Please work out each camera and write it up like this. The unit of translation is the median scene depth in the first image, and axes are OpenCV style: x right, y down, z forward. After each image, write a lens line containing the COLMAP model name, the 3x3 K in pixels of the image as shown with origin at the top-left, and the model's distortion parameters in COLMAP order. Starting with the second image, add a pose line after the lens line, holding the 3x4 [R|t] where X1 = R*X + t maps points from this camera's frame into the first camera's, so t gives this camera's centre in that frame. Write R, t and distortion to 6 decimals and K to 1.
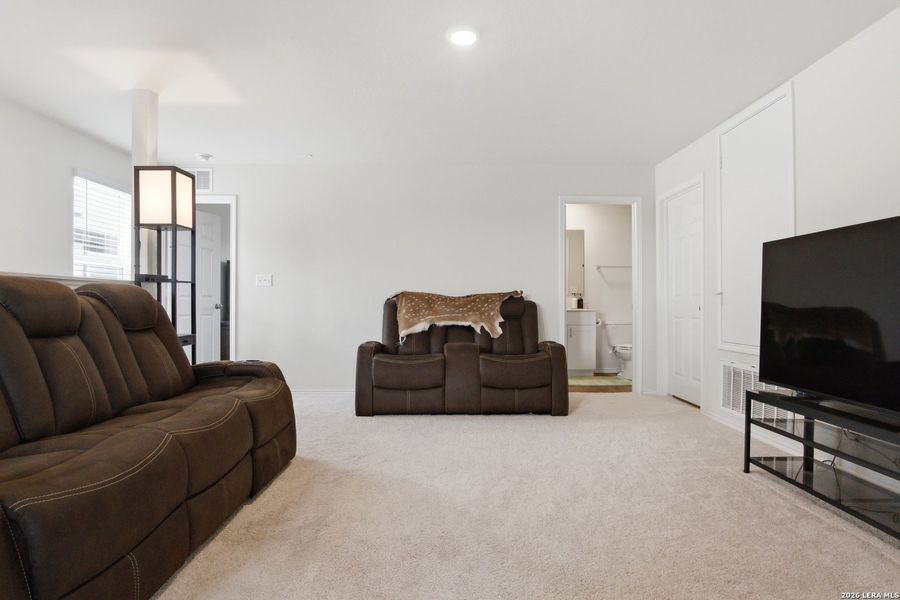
lens RADIAL K [[476.6, 0, 449.1], [0, 476.6, 299.9], [0, 0, 1]] dist [-0.026186, 0.004416]
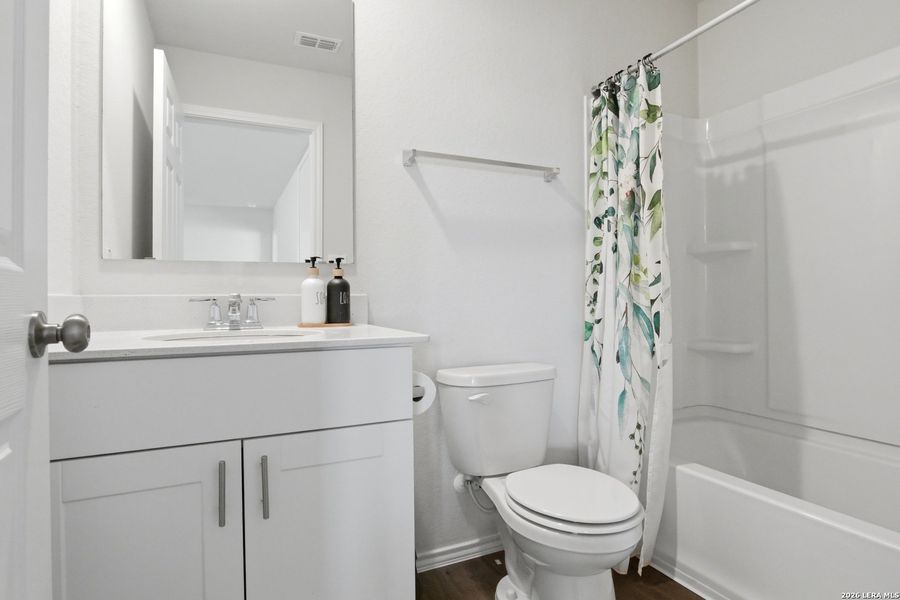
lens RADIAL K [[476.6, 0, 449.7], [0, 476.6, 299.3], [0, 0, 1]] dist [-0.026186, 0.004416]
pose [[0.907086, -0.010150, 0.420824, 0.228461], [0.008609, 0.999947, 0.005563, 0.005753], [-0.420858, -0.001423, 0.907125, 0.771233]]
